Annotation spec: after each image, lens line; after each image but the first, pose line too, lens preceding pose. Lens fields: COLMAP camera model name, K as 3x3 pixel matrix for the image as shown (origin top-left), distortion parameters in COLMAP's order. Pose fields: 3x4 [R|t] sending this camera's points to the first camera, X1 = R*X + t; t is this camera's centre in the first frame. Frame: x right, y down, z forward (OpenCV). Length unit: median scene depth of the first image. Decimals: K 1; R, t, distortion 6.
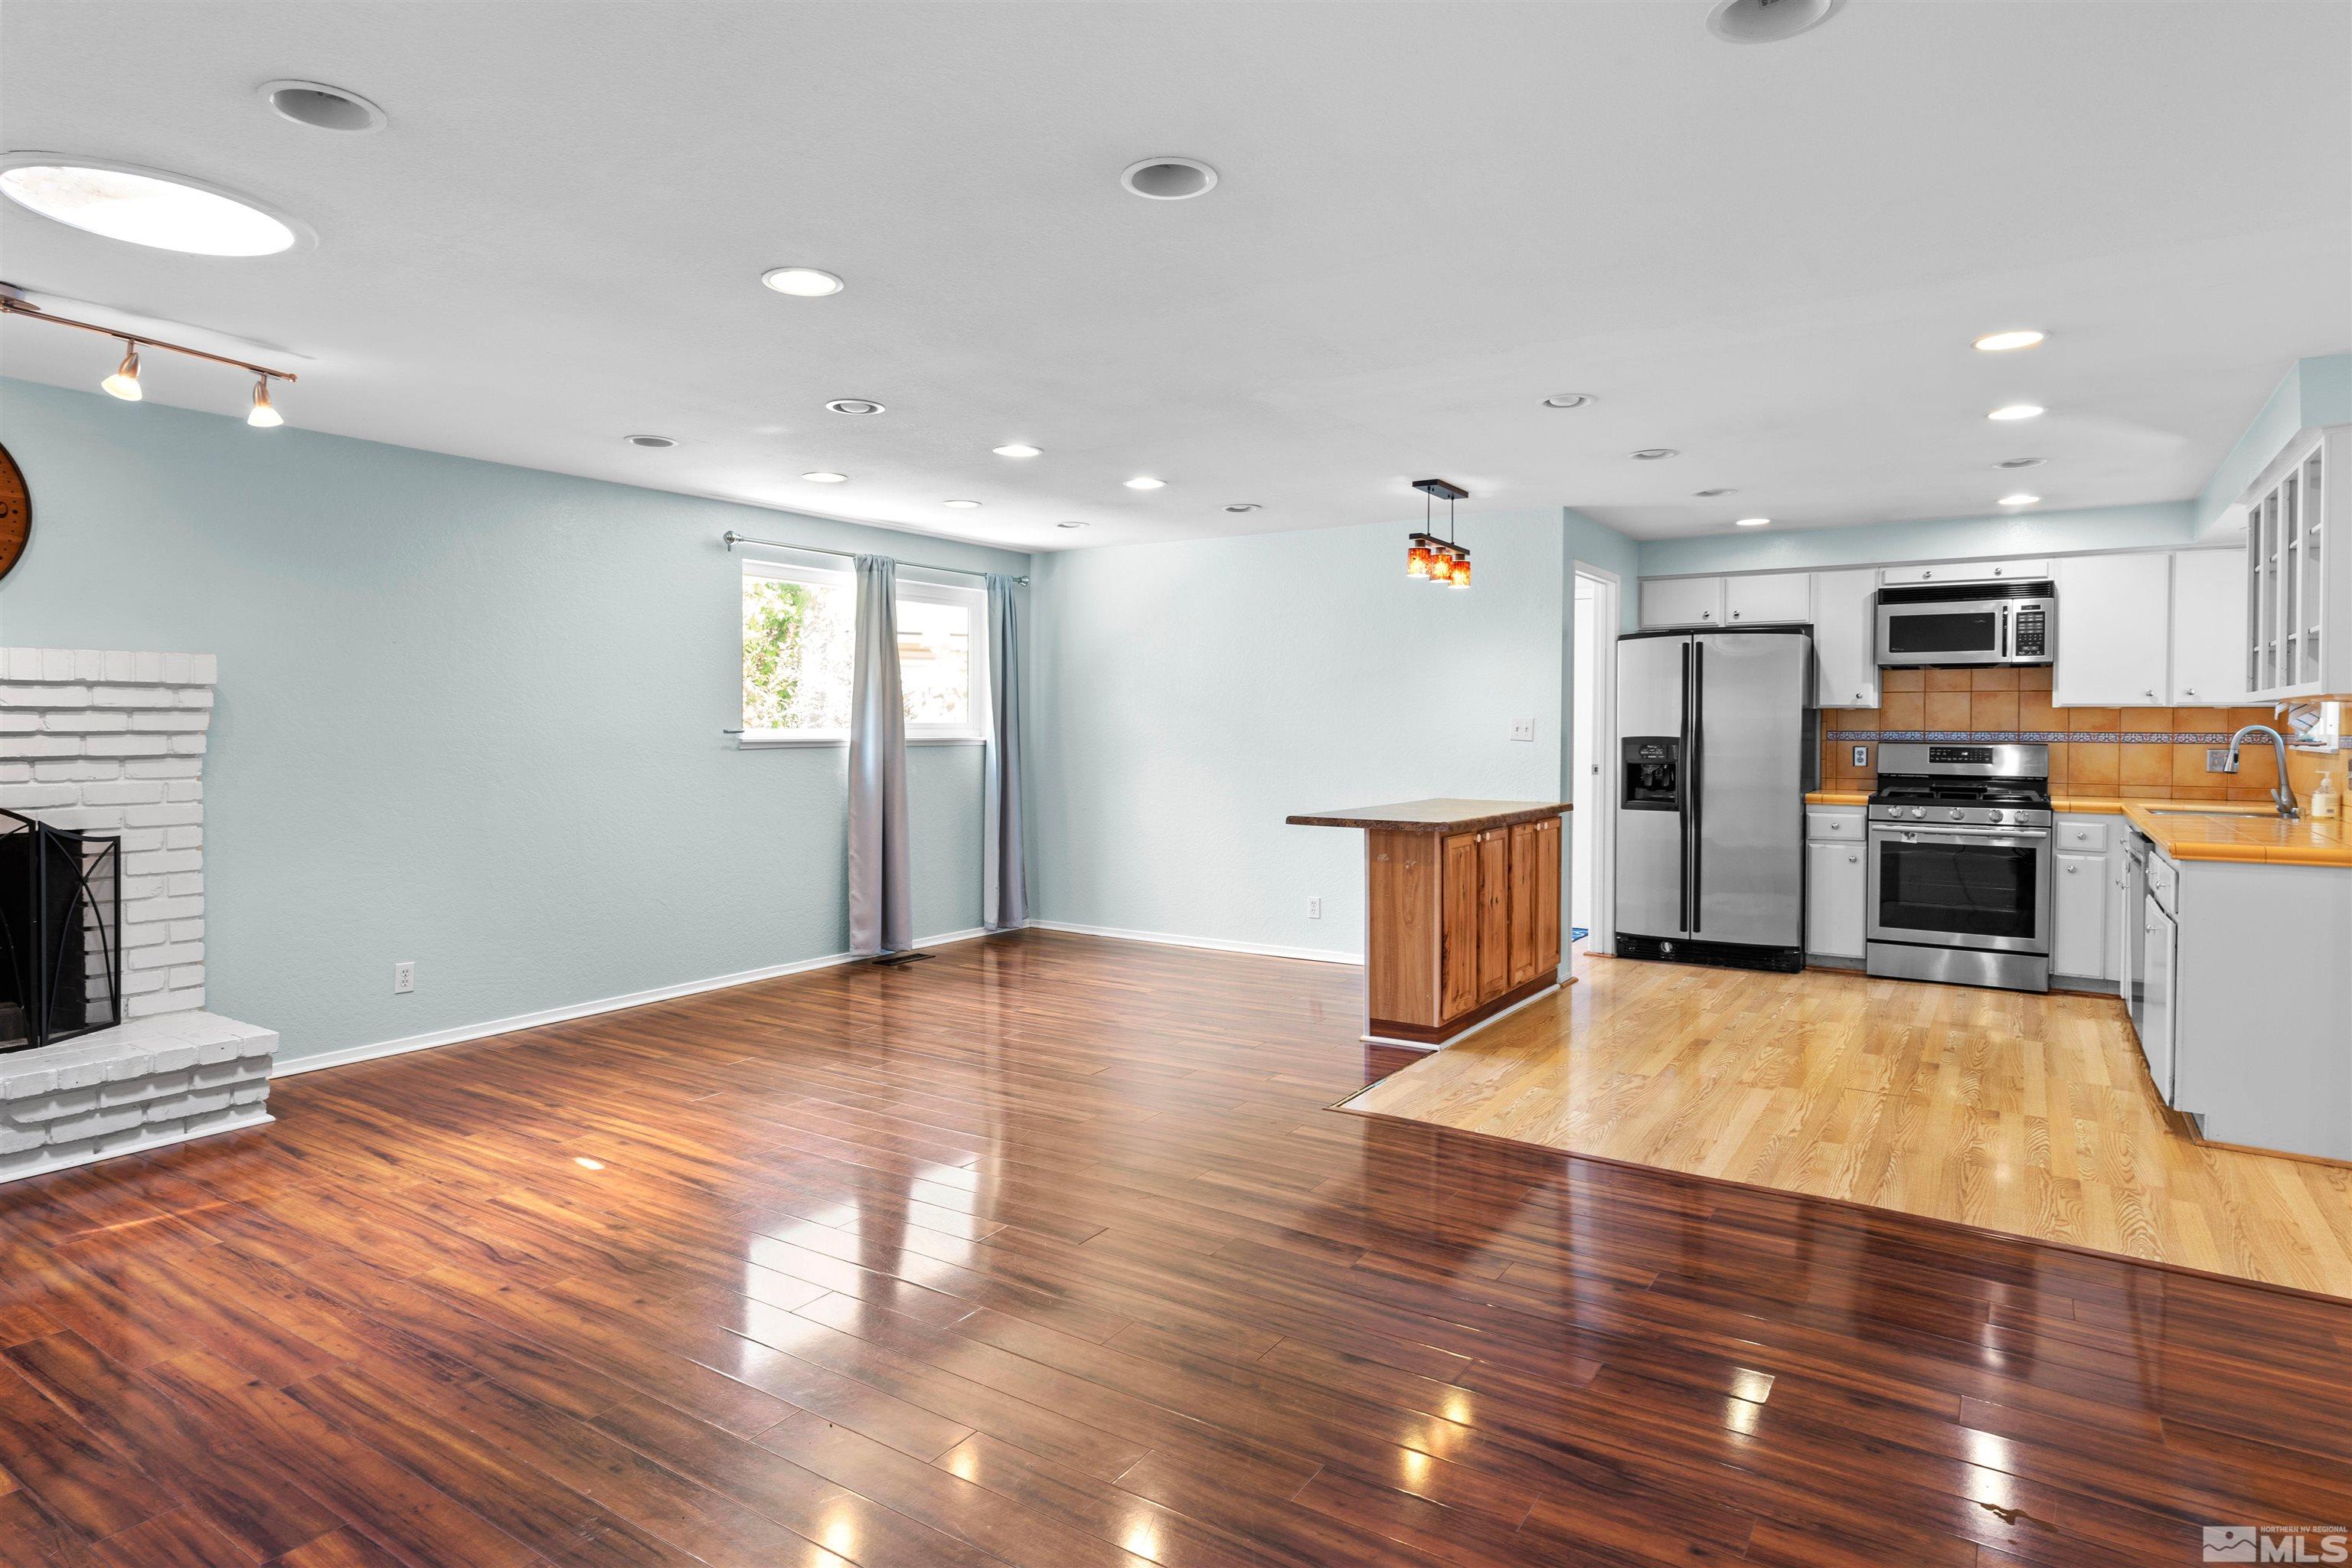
lens RADIAL K [[1304.7, 0, 1176.0], [0, 1304.7, 750.8], [0, 0, 1]] dist [0.001509, 0.000366]
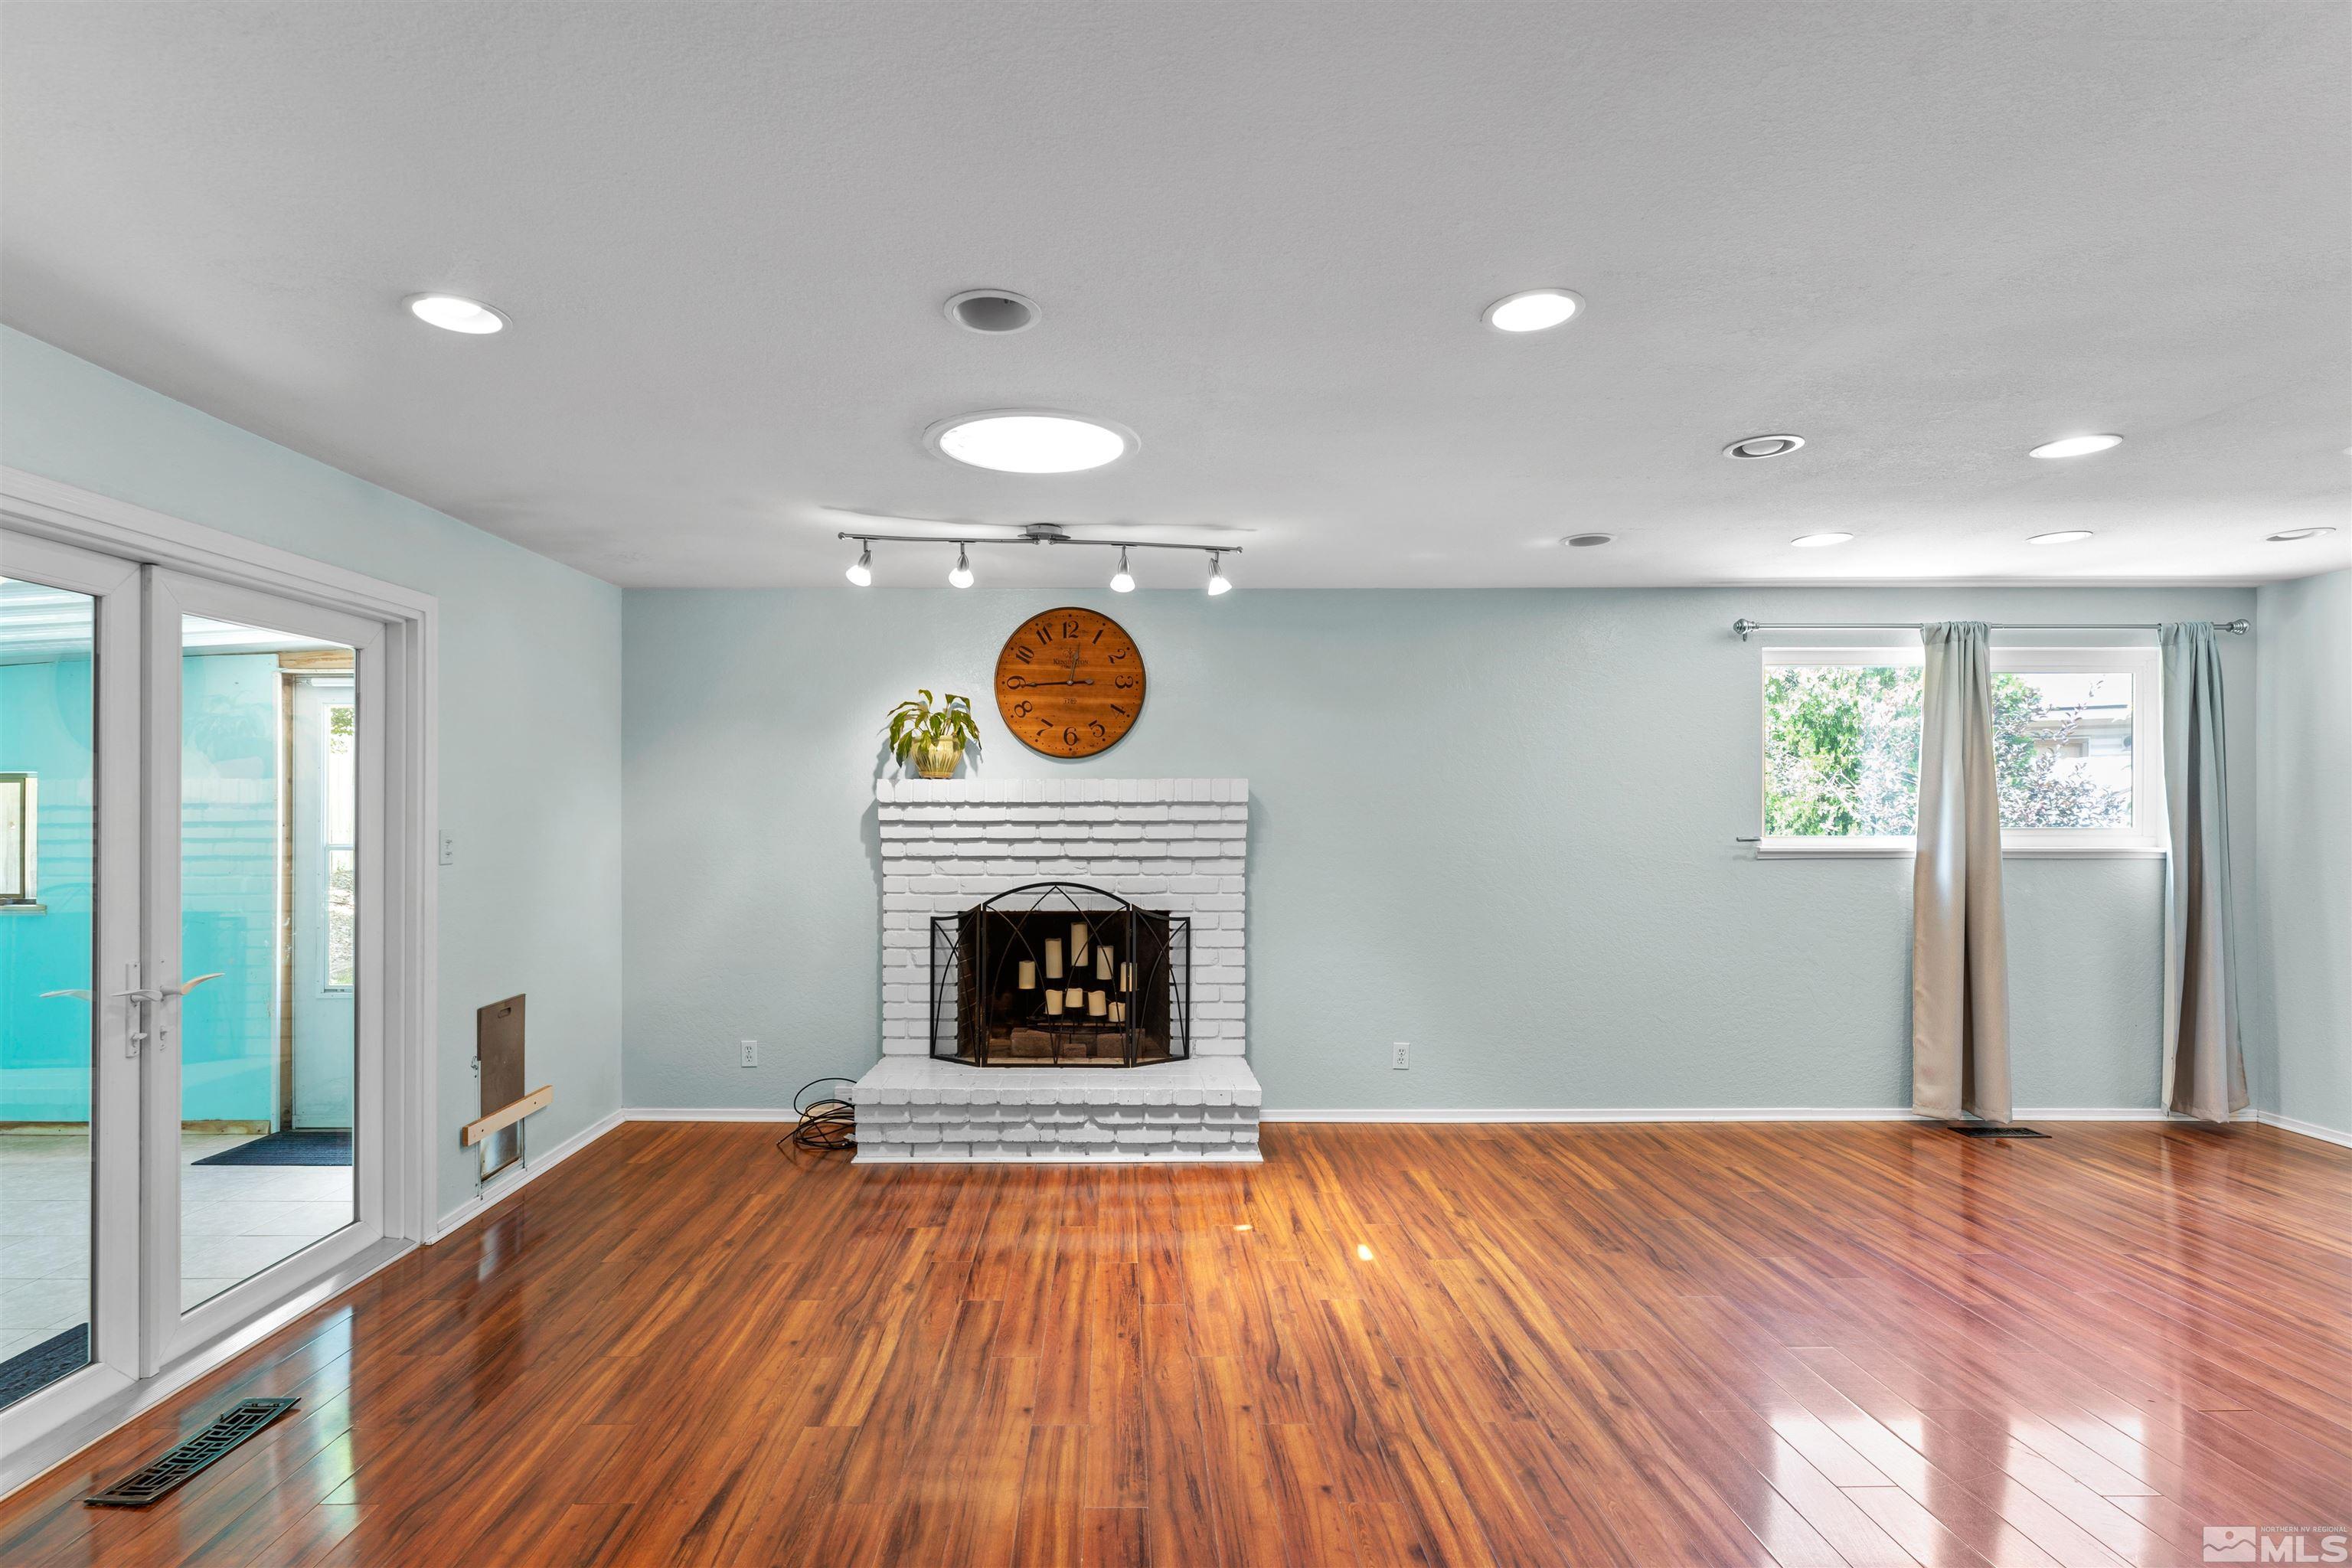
lens RADIAL K [[1138.0, 0, 1124.4], [0, 1138.0, 806.0], [0, 0, 1]] dist [-0.003071, -0.000481]
pose [[0.546798, -0.006427, -0.837240, 0.124517], [-0.014217, 0.999755, -0.016960, -0.026993], [0.837144, 0.021176, 0.546573, 0.305708]]
